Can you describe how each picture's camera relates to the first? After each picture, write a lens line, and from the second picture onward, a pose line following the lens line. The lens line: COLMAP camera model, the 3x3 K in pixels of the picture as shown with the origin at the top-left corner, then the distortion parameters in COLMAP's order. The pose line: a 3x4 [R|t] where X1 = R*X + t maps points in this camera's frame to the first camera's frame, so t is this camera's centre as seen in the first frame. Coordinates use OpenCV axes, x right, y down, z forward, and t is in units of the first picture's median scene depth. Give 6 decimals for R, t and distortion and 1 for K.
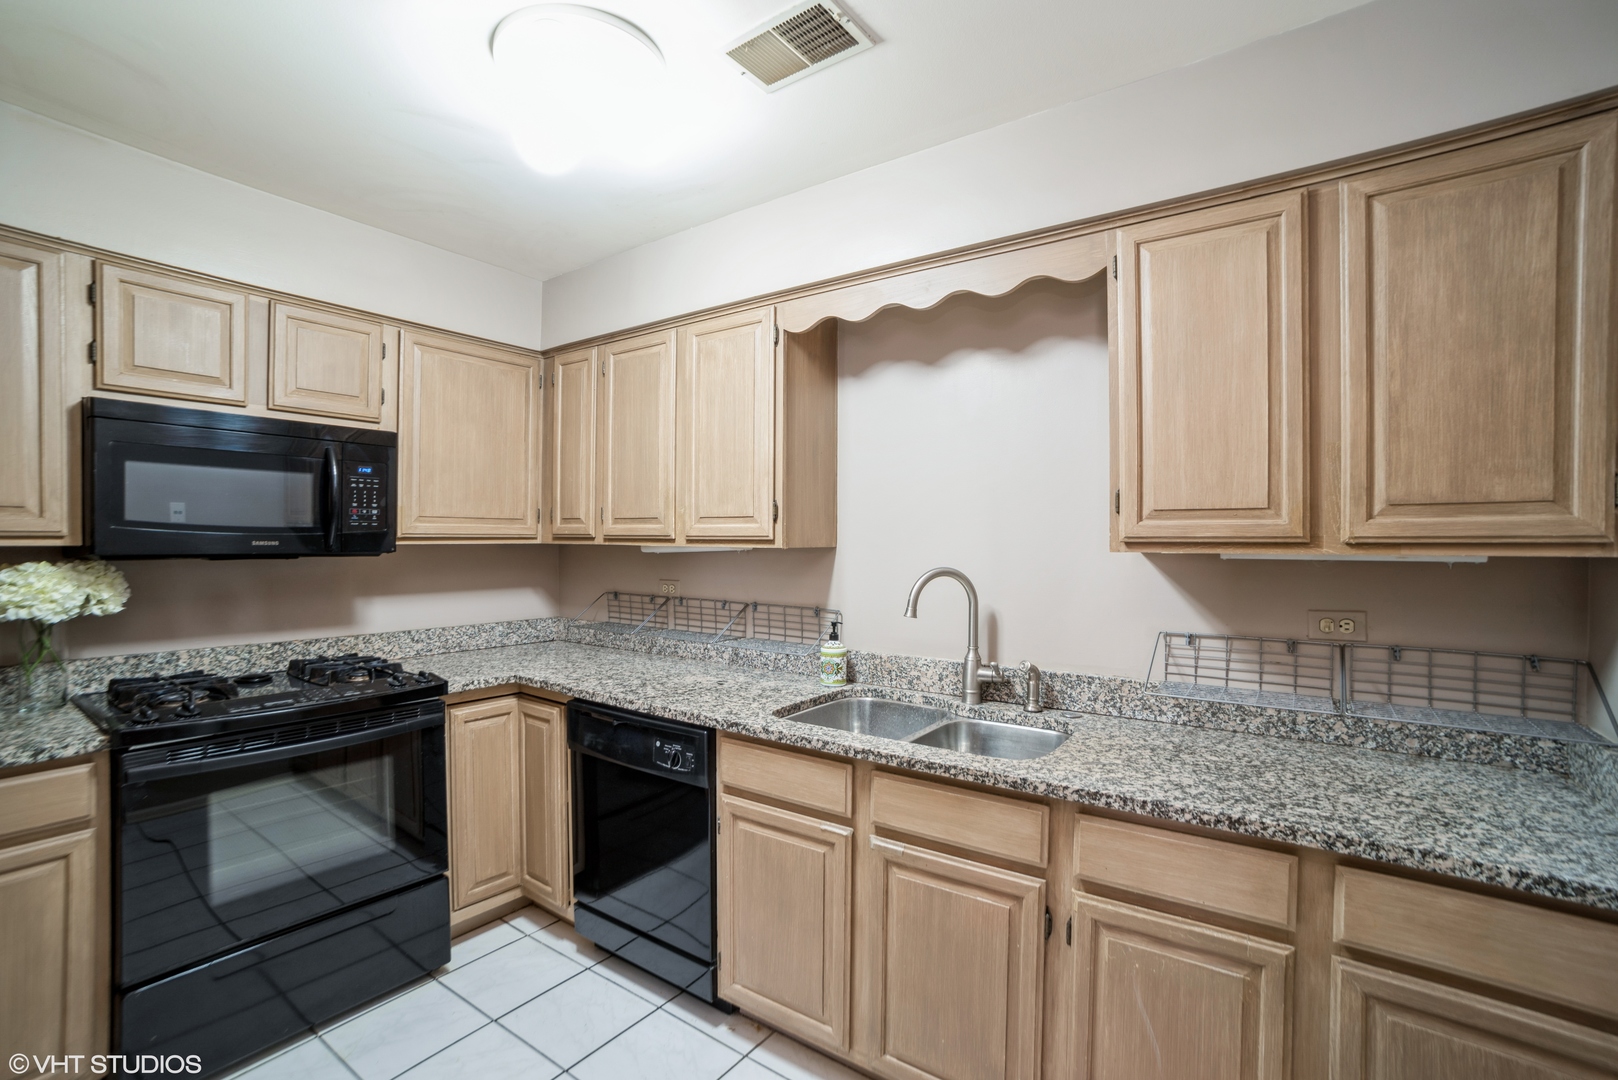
lens RADIAL K [[741.8, 0, 798.6], [0, 741.8, 535.1], [0, 0, 1]] dist [-0.089665, 0.039317]
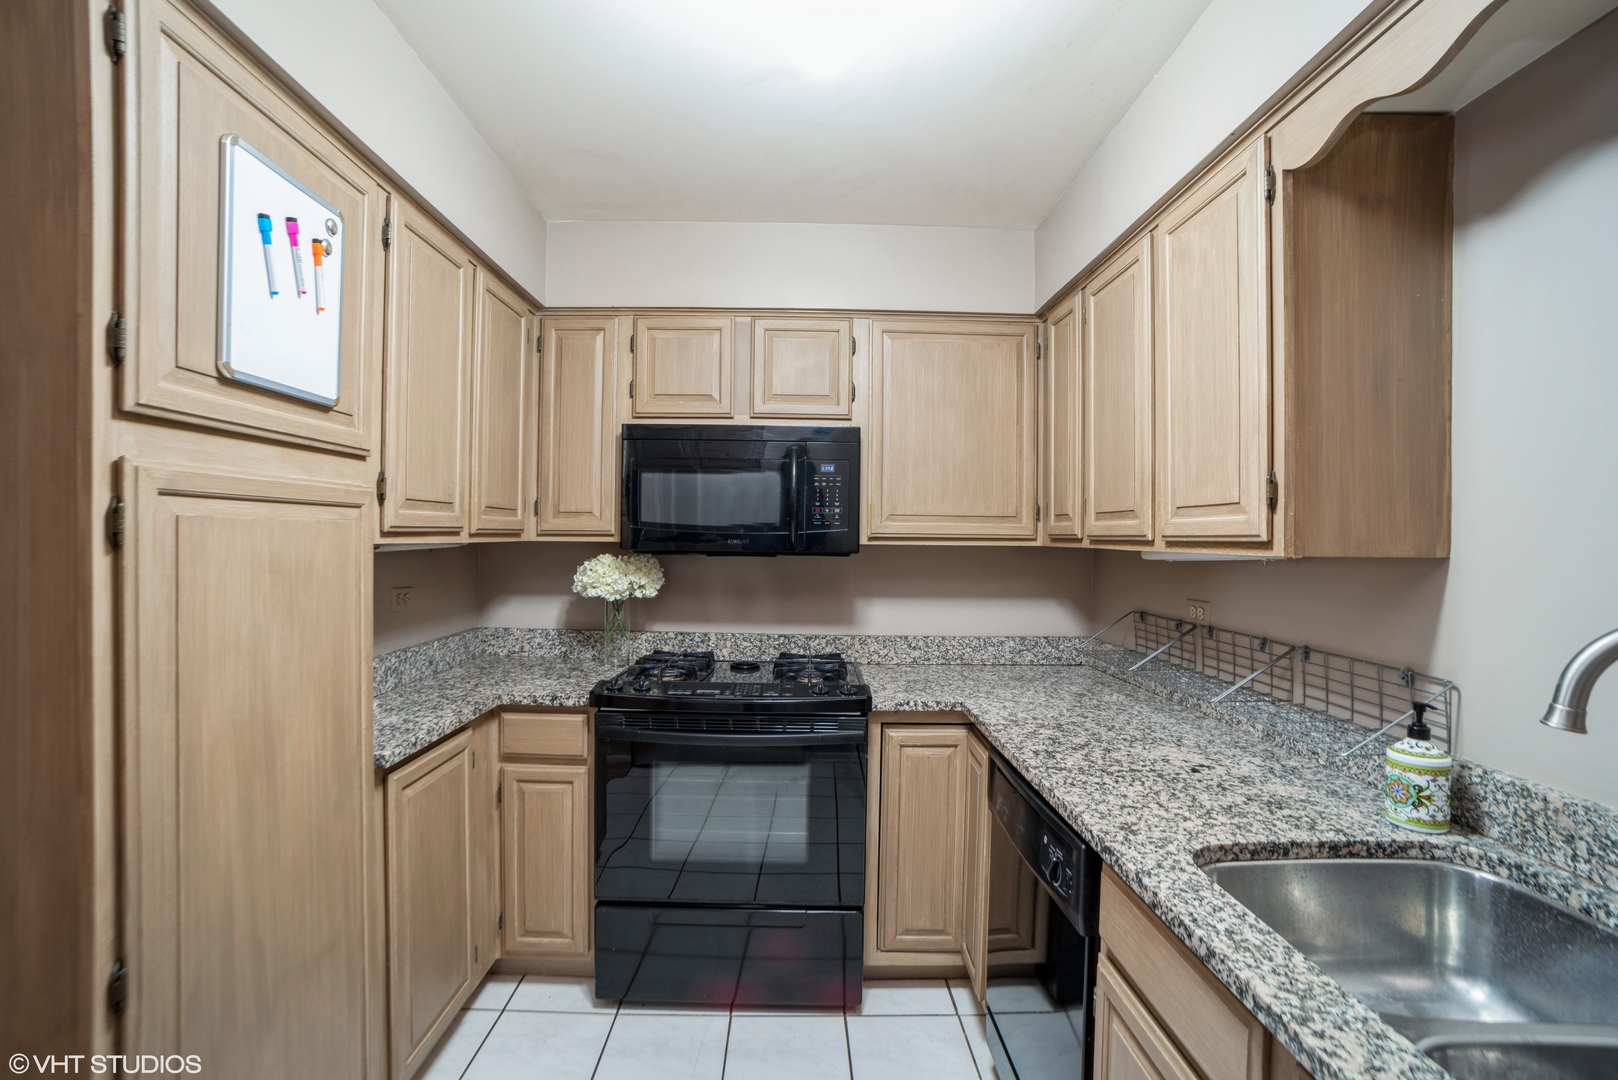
lens RADIAL K [[741.8, 0, 798.6], [0, 741.8, 535.1], [0, 0, 1]] dist [-0.089665, 0.039317]
pose [[0.597821, 0.000047, -0.801630, 0.184745], [-0.005856, 0.999974, -0.004308, 0.005275], [0.801608, 0.007270, 0.597805, 0.361717]]
